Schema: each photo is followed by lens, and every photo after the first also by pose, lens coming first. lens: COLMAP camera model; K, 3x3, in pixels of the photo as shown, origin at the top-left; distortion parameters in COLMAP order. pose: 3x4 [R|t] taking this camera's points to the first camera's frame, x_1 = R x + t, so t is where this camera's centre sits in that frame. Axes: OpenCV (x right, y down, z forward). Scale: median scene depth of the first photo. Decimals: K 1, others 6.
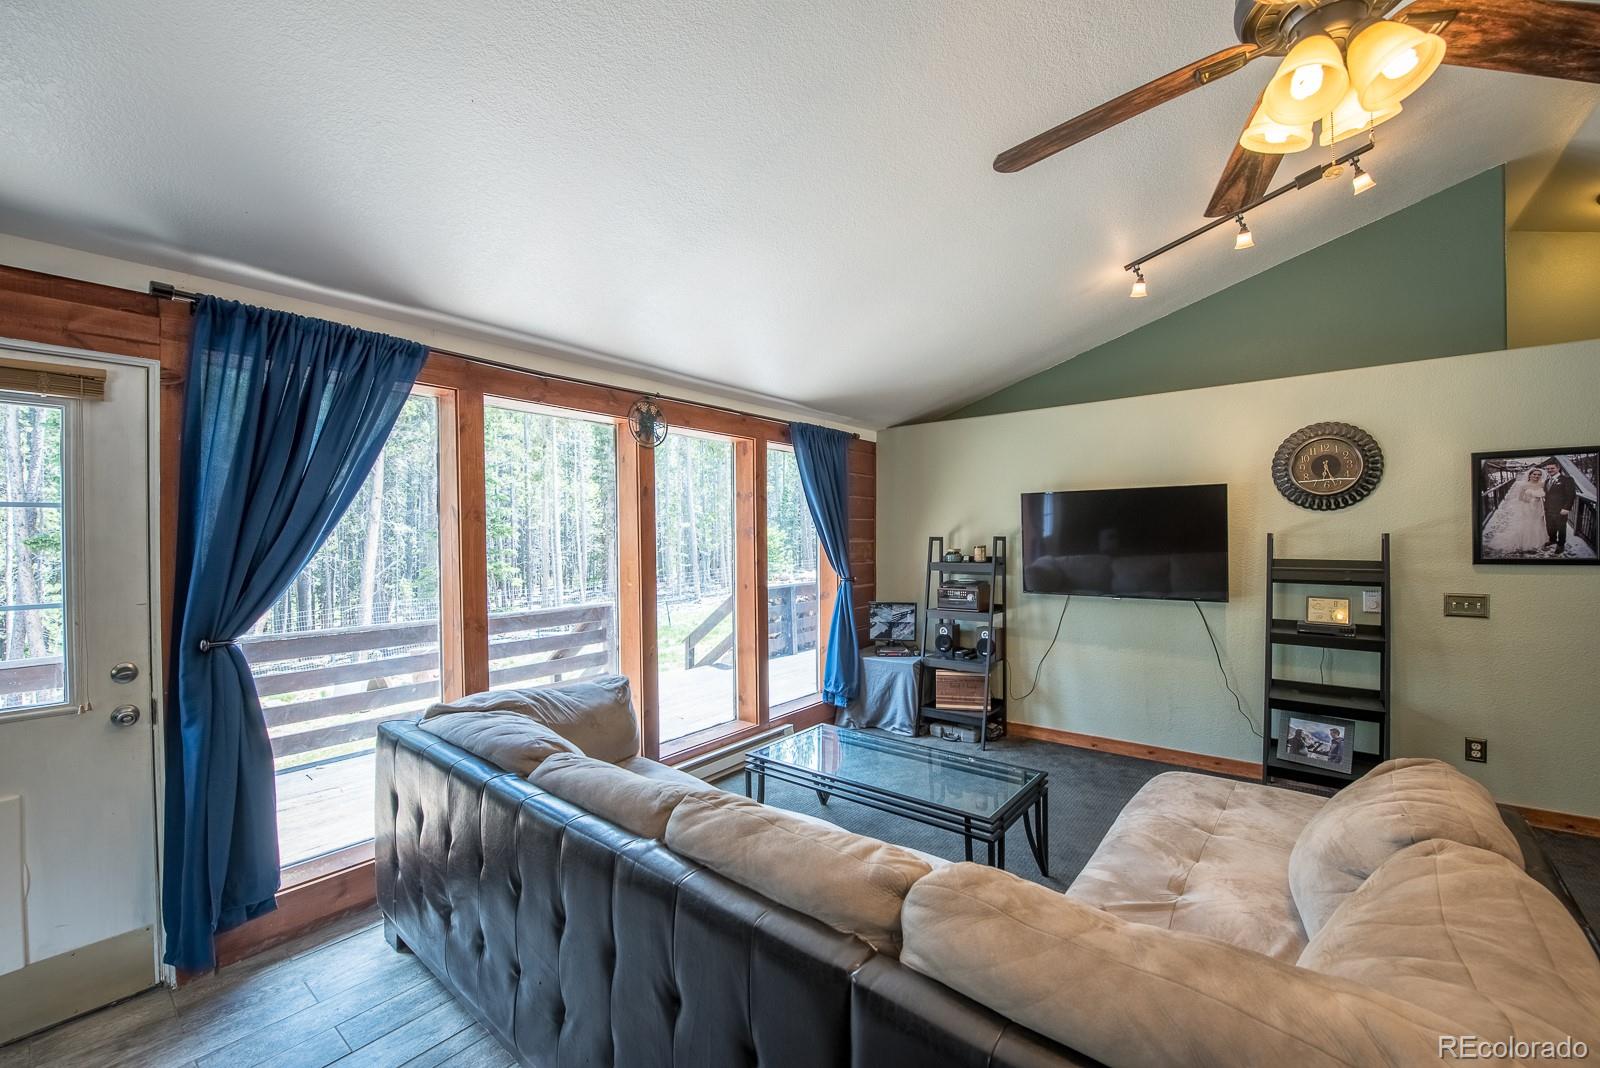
lens RADIAL K [[637.5, 0, 799.2], [0, 637.5, 539.2], [0, 0, 1]] dist [-0.020769, -0.000536]
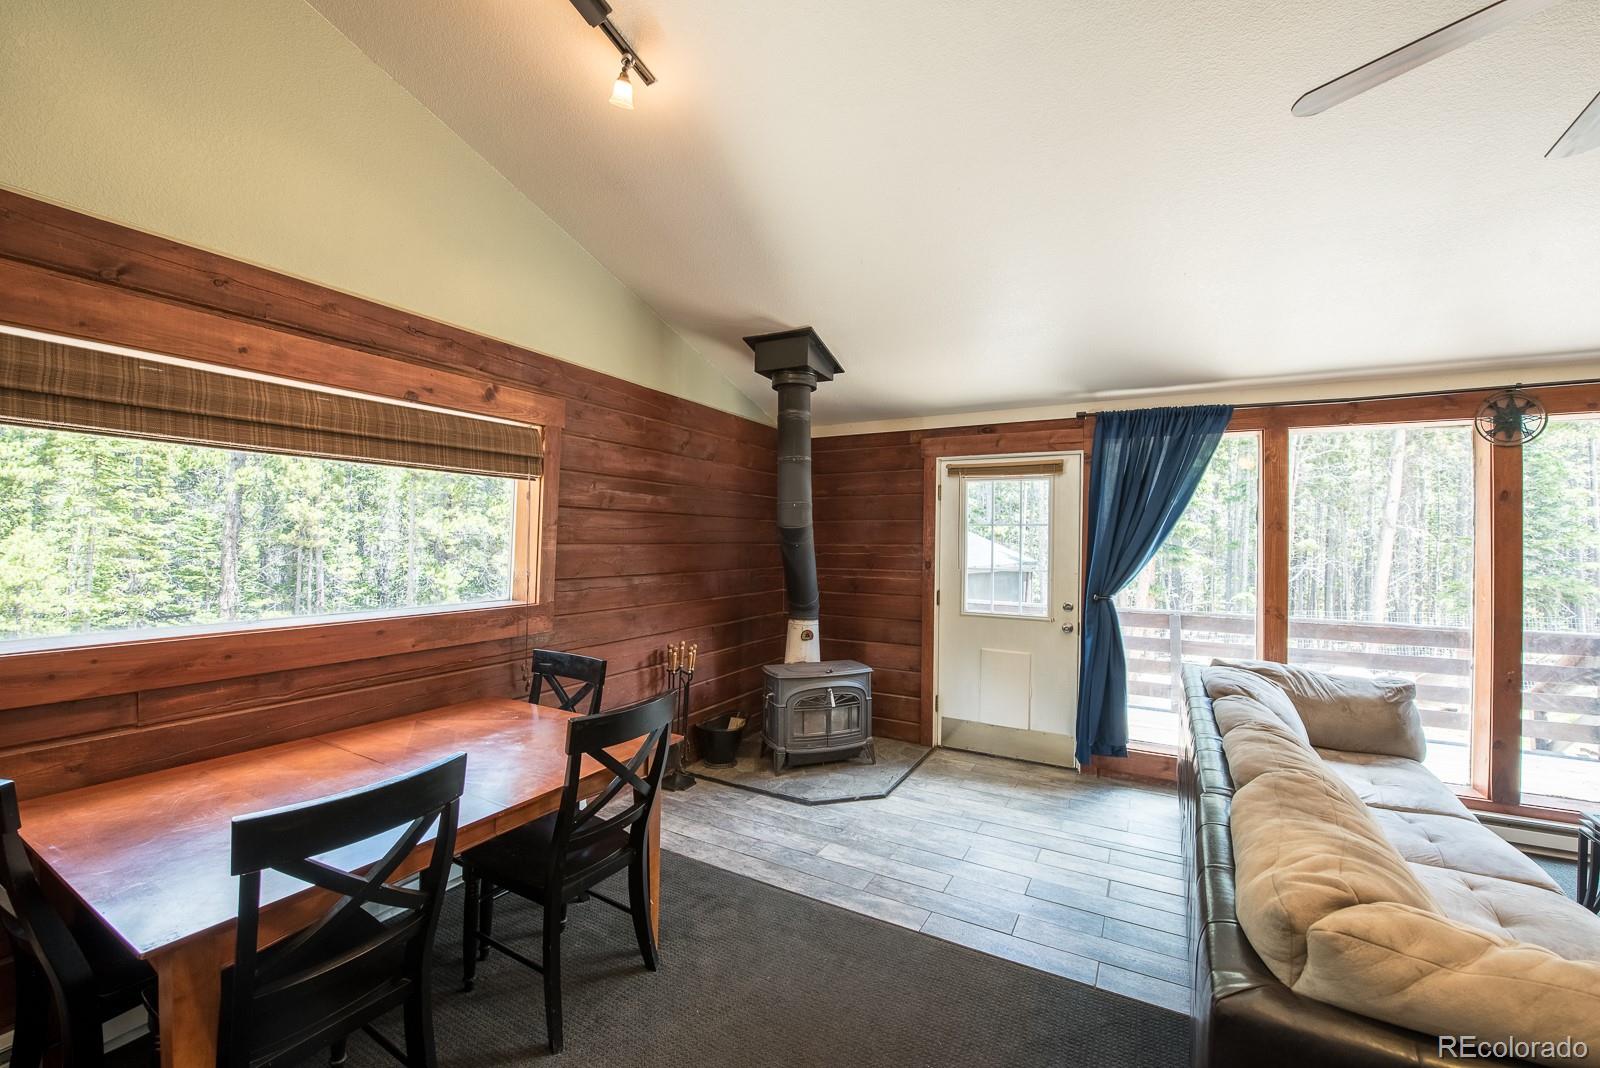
lens RADIAL K [[637.5, 0, 799.2], [0, 637.5, 539.2], [0, 0, 1]] dist [-0.020769, -0.000536]
pose [[0.161019, 0.014658, -0.986842, 0.622608], [-0.016330, 0.999792, 0.012185, -0.011842], [0.986816, 0.014153, 0.161225, -0.156470]]
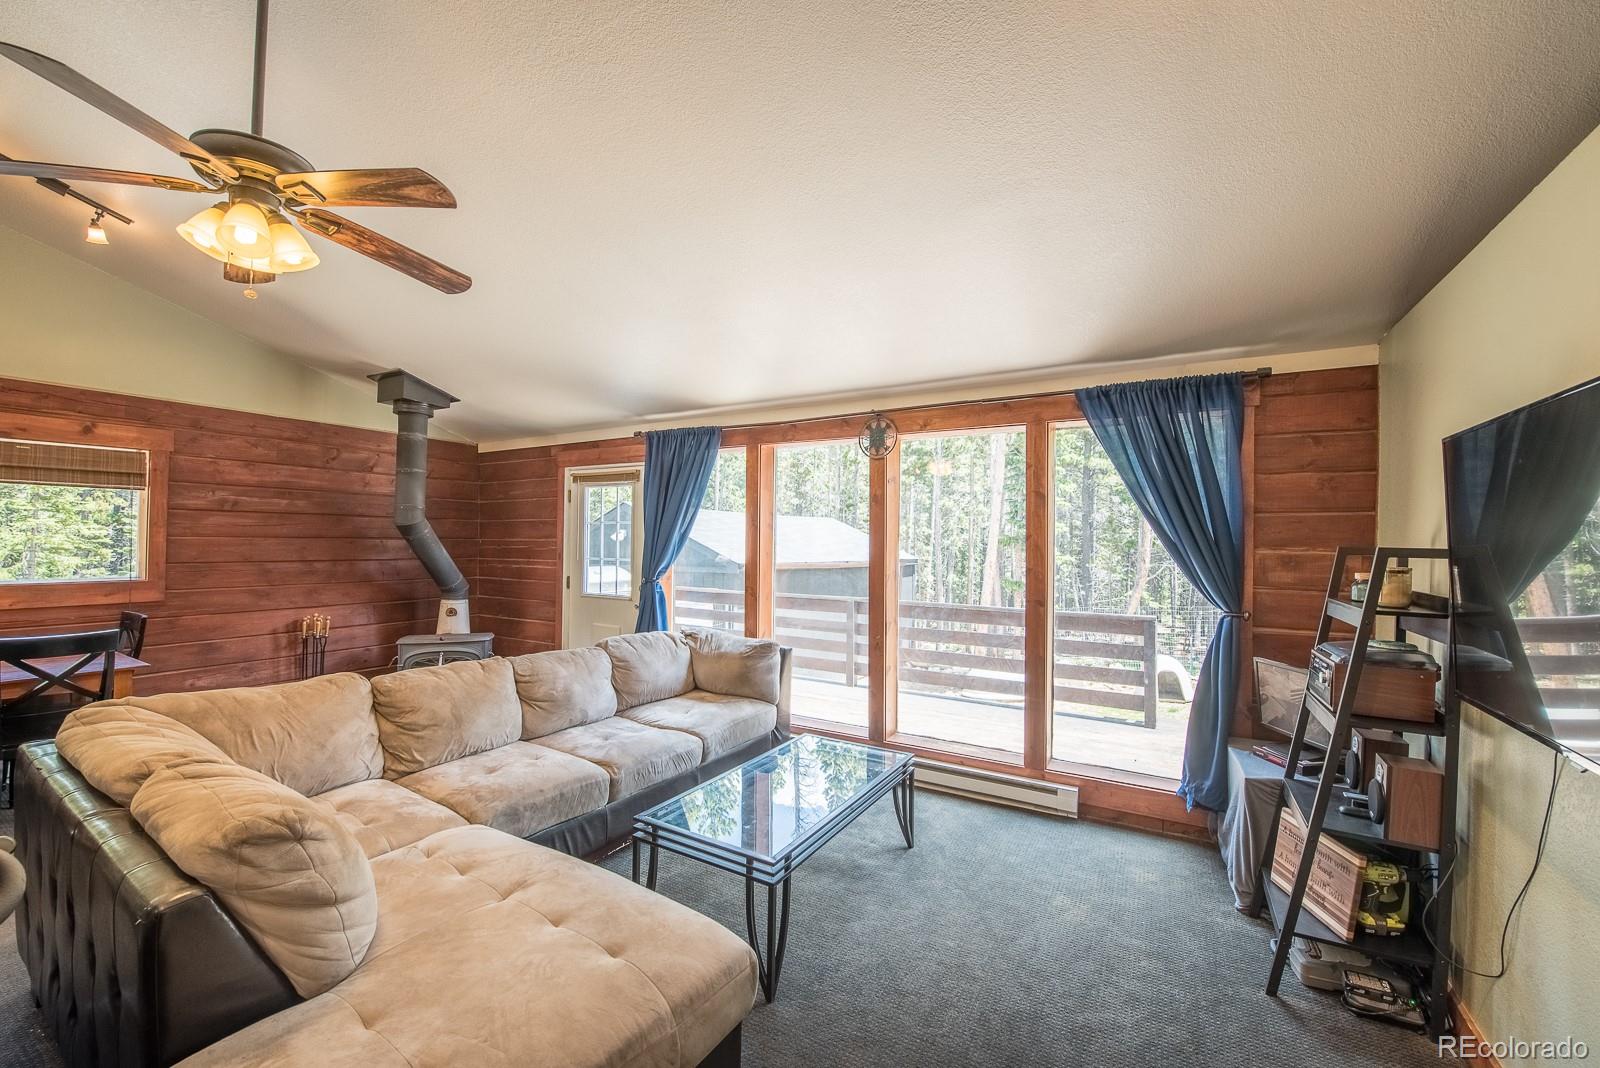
lens RADIAL K [[637.5, 0, 799.2], [0, 637.5, 539.2], [0, 0, 1]] dist [-0.020769, -0.000536]
pose [[0.141058, 0.013222, -0.989913, 1.174070], [-0.015092, 0.999823, 0.011204, -0.016496], [0.989886, 0.013359, 0.141233, 0.960491]]
